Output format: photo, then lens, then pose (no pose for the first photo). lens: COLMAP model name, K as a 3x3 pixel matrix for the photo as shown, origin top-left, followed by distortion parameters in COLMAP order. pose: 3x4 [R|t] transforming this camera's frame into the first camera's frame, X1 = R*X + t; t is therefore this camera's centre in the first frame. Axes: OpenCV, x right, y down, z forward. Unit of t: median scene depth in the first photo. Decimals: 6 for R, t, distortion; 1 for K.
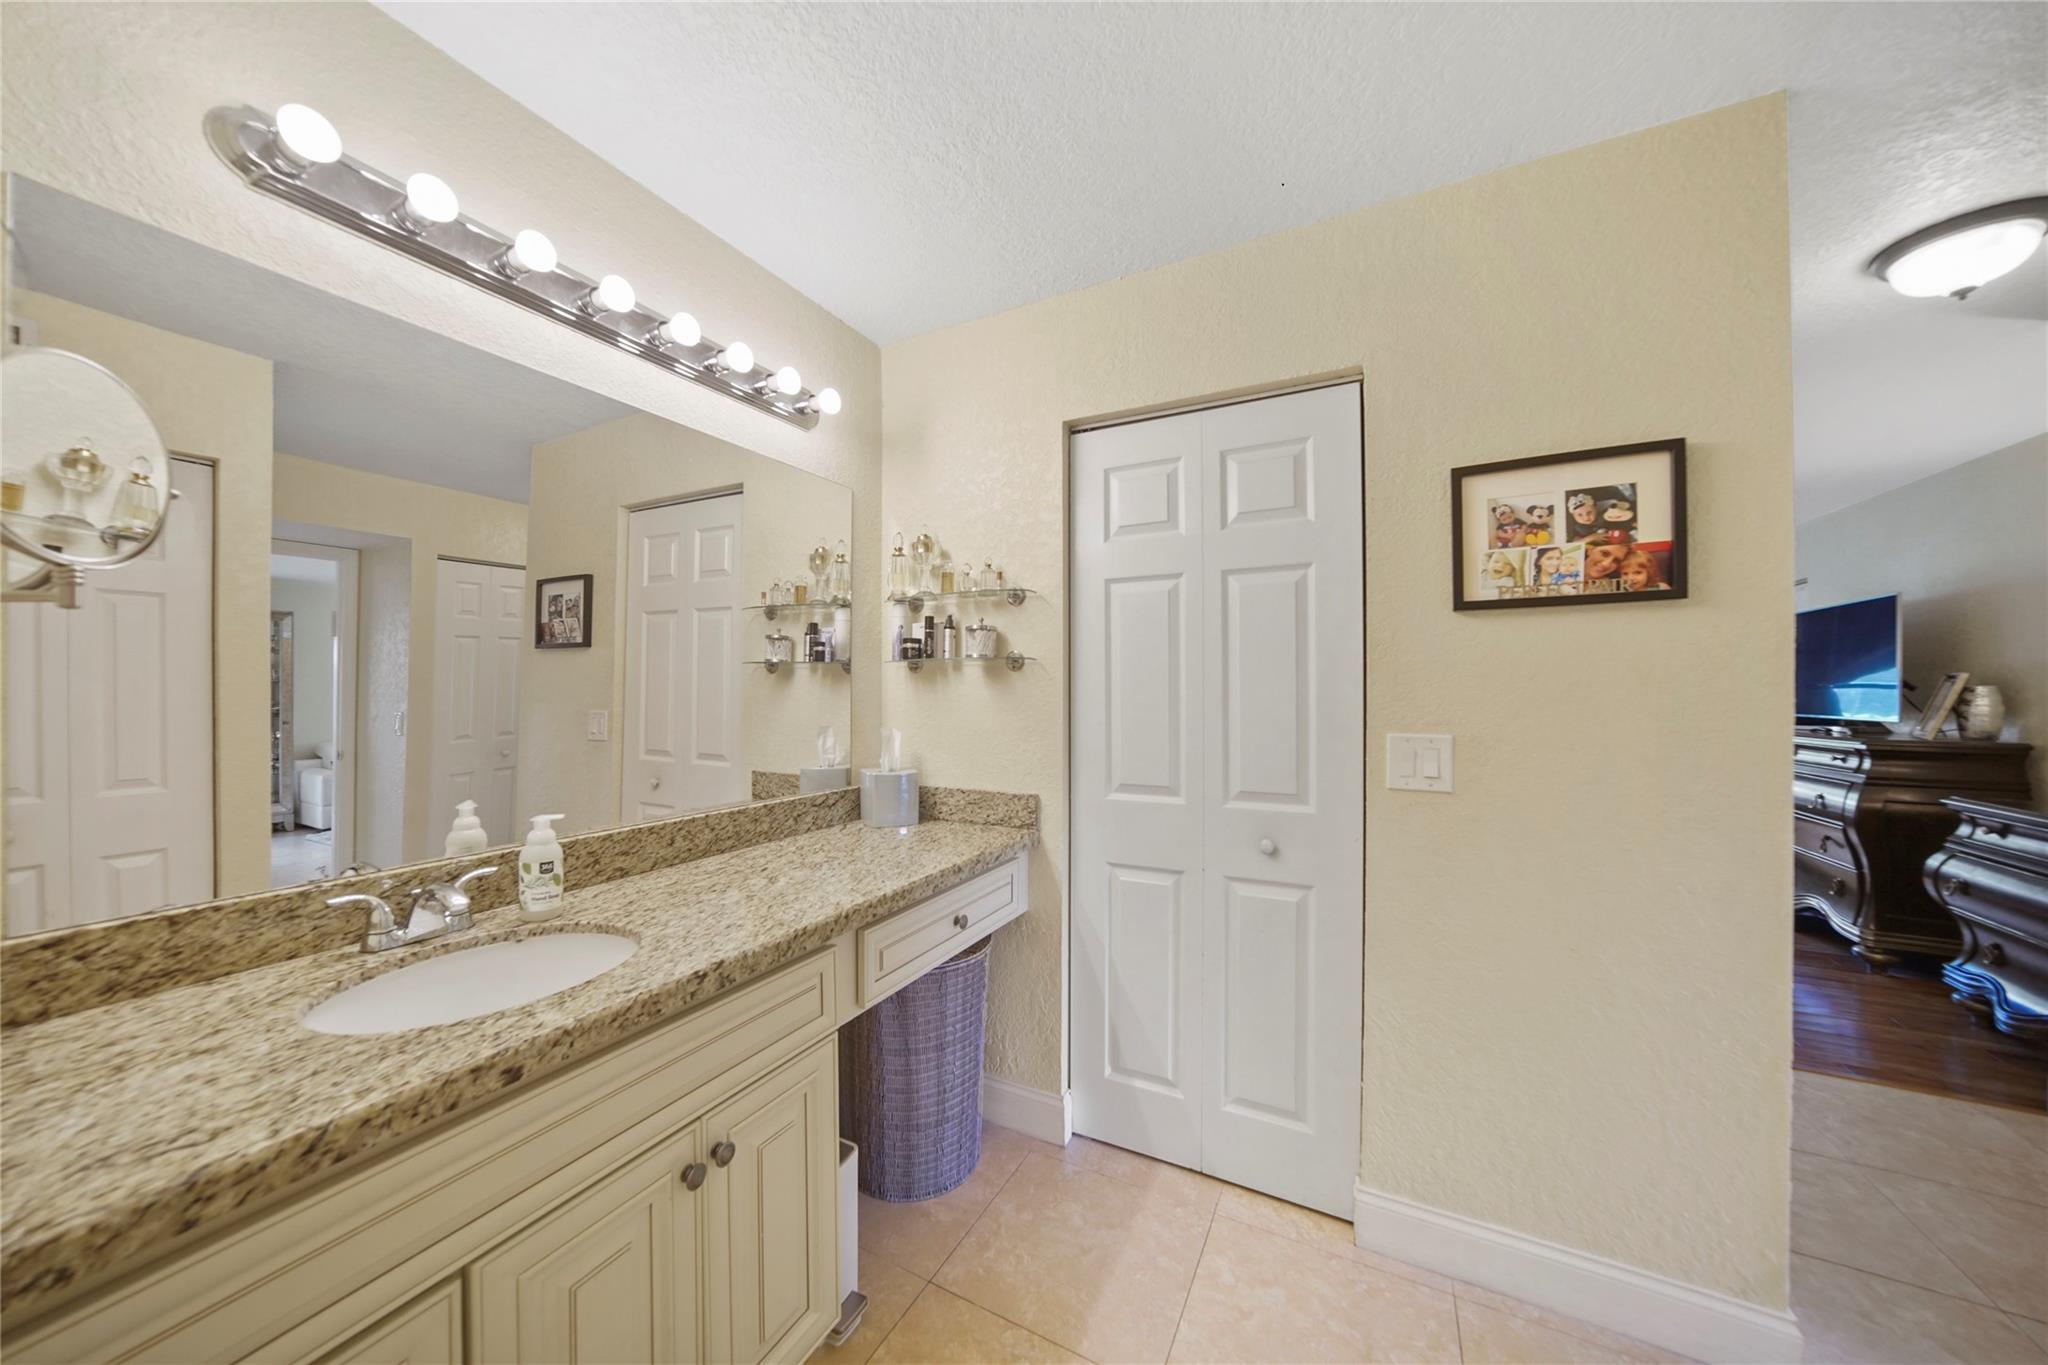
lens RADIAL K [[705.0, 0, 1031.9], [0, 705.0, 687.9], [0, 0, 1]] dist [-0.021824, 0.003543]
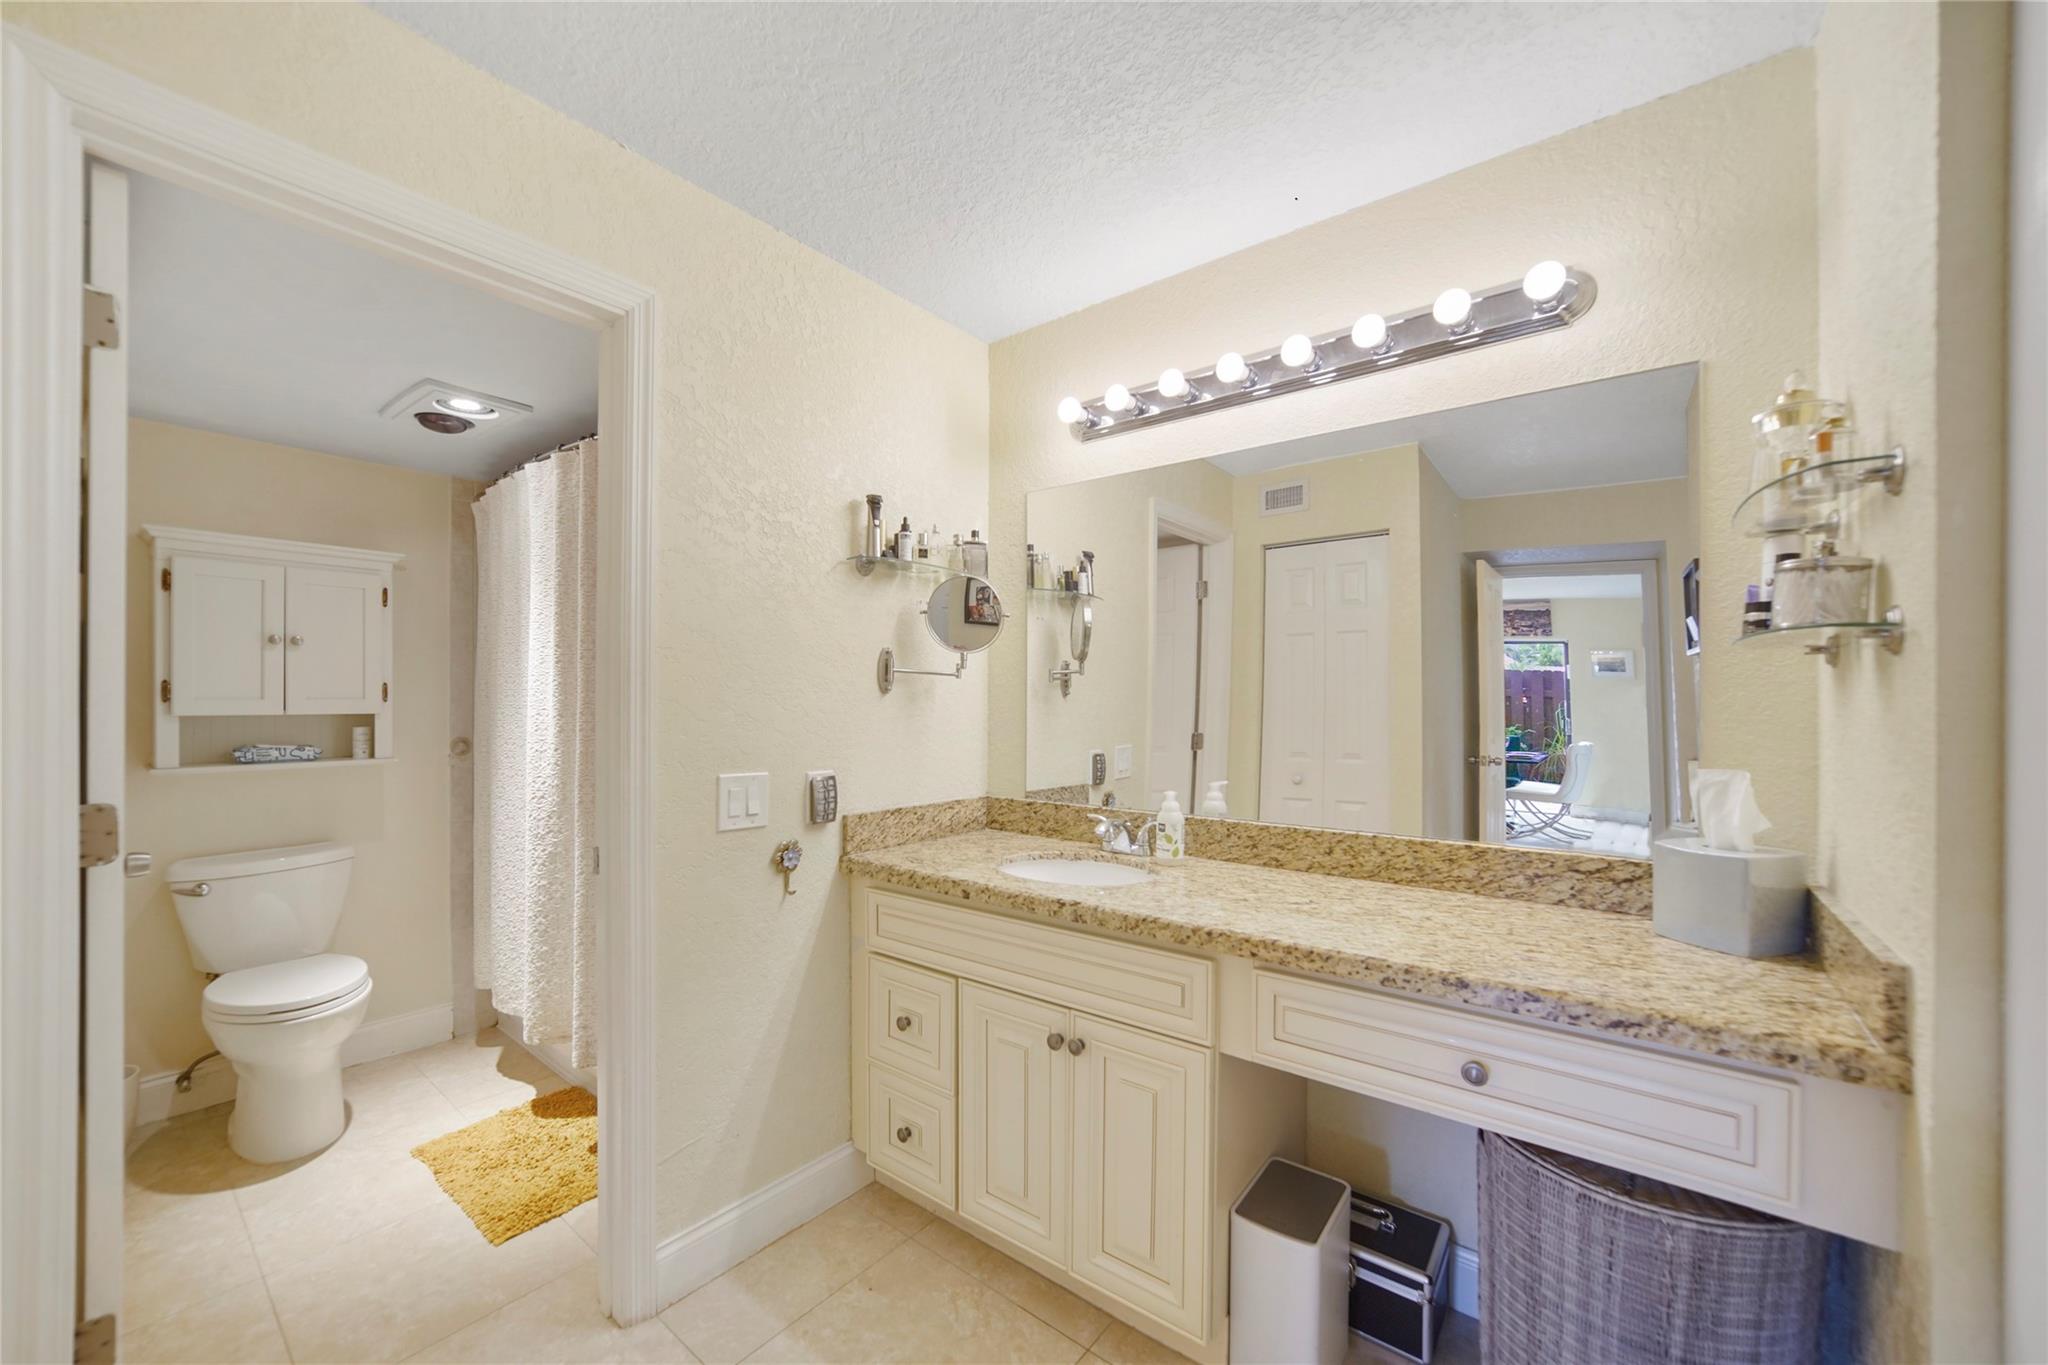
lens RADIAL K [[760.4, 0, 1021.8], [0, 760.4, 710.1], [0, 0, 1]] dist [-0.017553, 0.004646]
pose [[-0.199035, -0.000445, -0.979992, 0.814674], [-0.004794, 0.999988, 0.000520, 0.019275], [0.979981, 0.004801, -0.199034, 0.963682]]
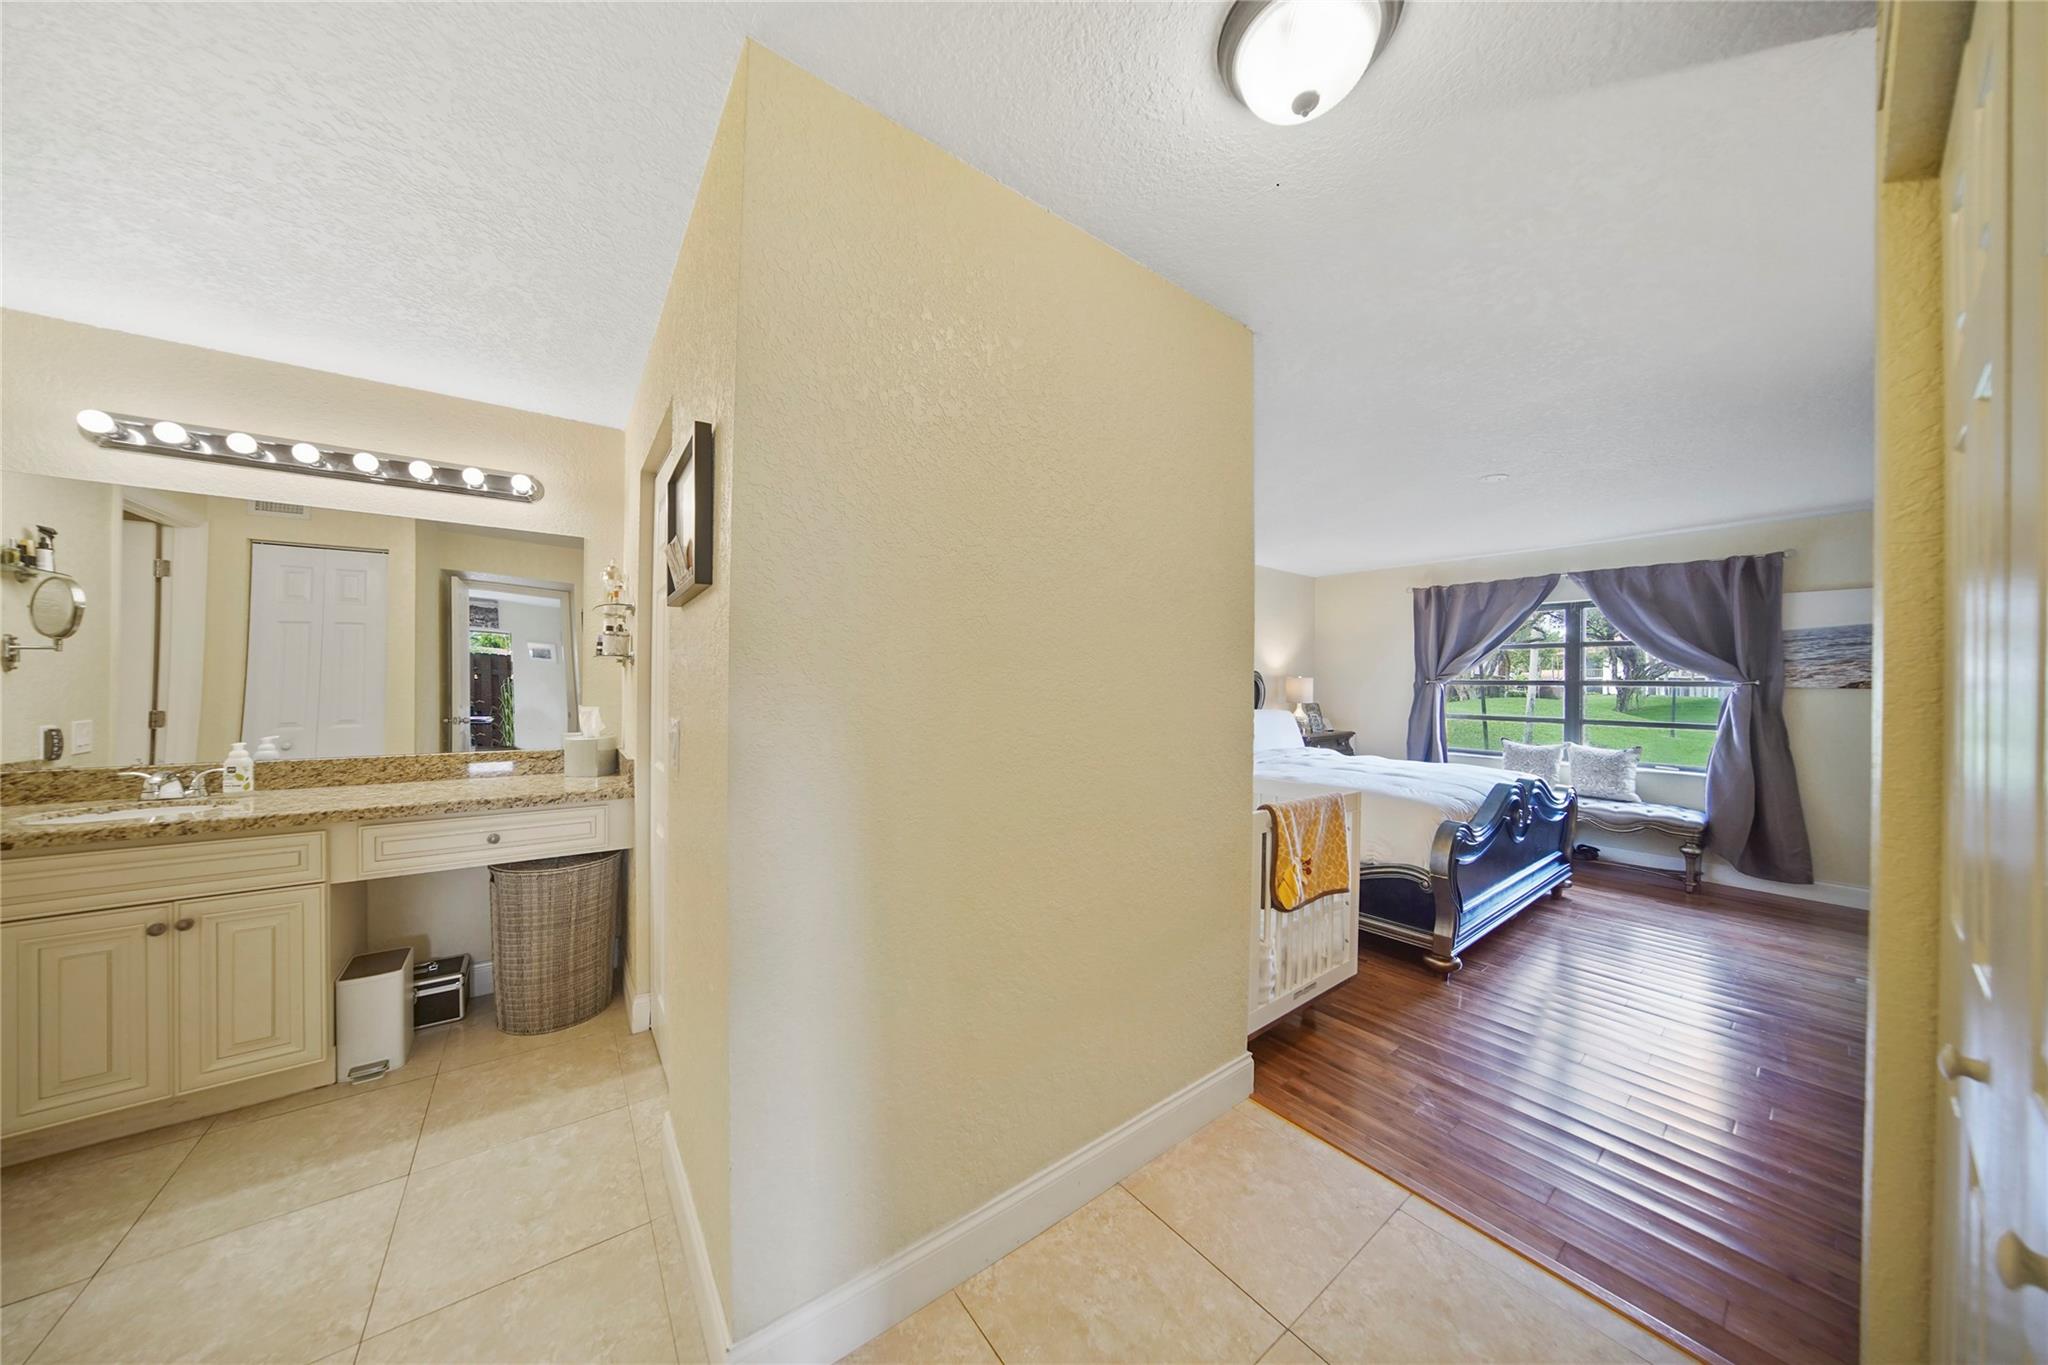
lens RADIAL K [[626.5, 0, 965.7], [0, 626.5, 687.5], [0, 0, 1]] dist [0.000595, 0.000218]
pose [[0.871815, -0.000295, -0.489835, 1.796028], [0.001567, 0.999996, 0.002186, 0.027053], [0.489832, -0.002673, 0.871813, 0.456235]]
